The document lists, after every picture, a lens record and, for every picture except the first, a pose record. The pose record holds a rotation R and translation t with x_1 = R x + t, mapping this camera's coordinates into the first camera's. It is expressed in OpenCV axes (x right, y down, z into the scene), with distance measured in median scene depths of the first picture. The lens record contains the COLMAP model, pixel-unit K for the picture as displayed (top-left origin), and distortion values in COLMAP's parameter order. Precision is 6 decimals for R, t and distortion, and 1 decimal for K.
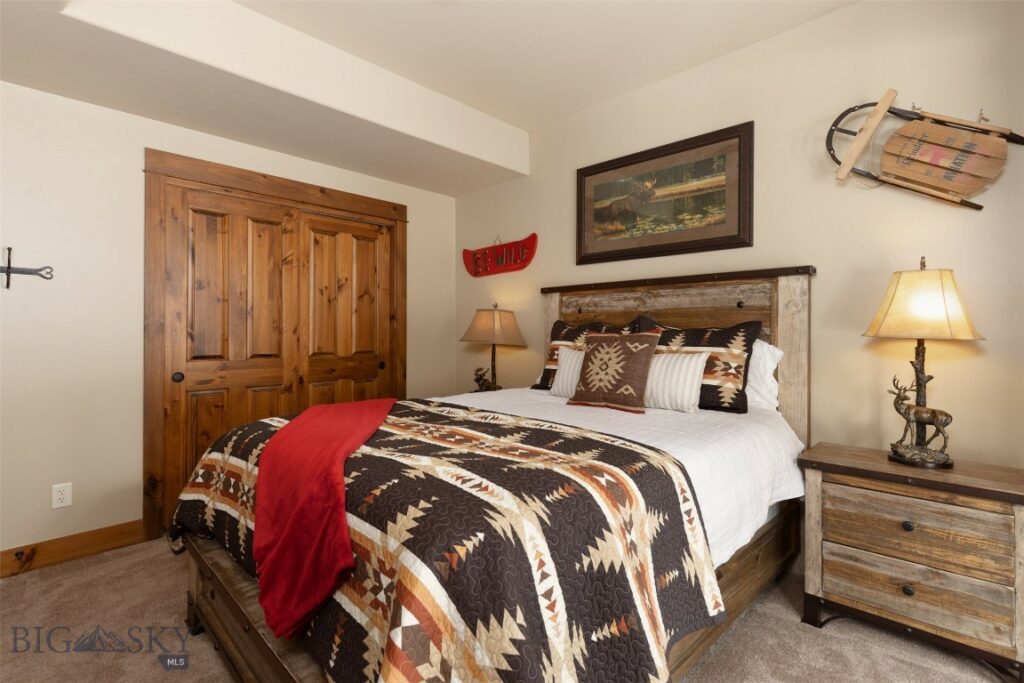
lens RADIAL K [[467.8, 0, 510.6], [0, 467.8, 330.4], [0, 0, 1]] dist [-0.000801, -0.000348]
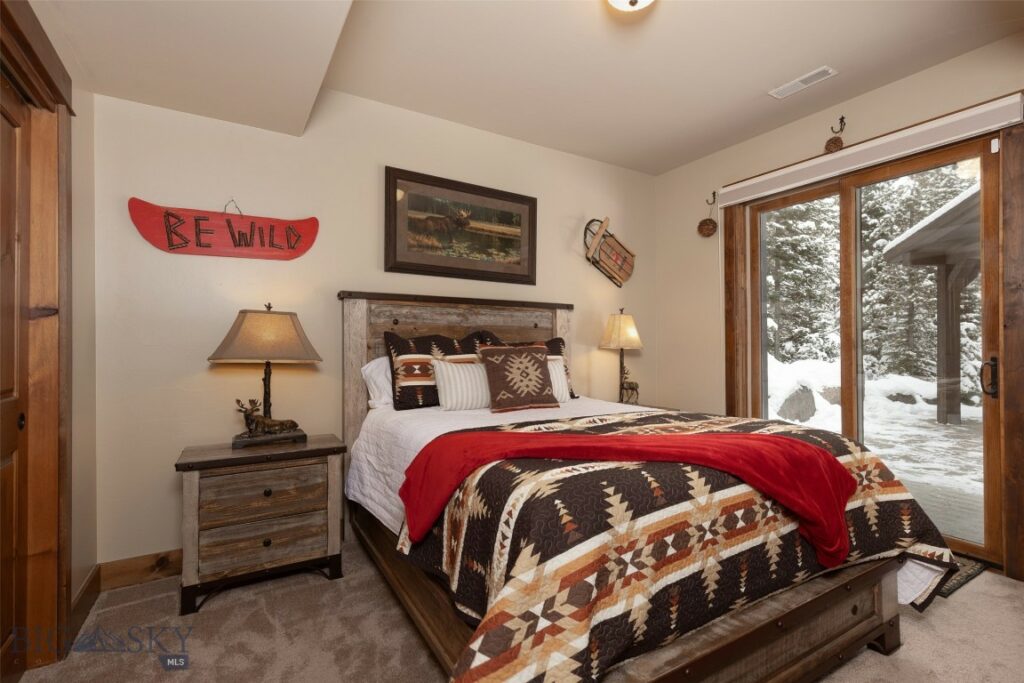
lens RADIAL K [[479.9, 0, 512.0], [0, 479.9, 341.5], [0, 0, 1]] dist [-0.003121, -0.000582]
pose [[0.253887, 0.012085, 0.967158, -0.799997], [-0.001048, 0.999925, -0.012219, 0.008795], [-0.967233, 0.002088, 0.253880, 0.608107]]
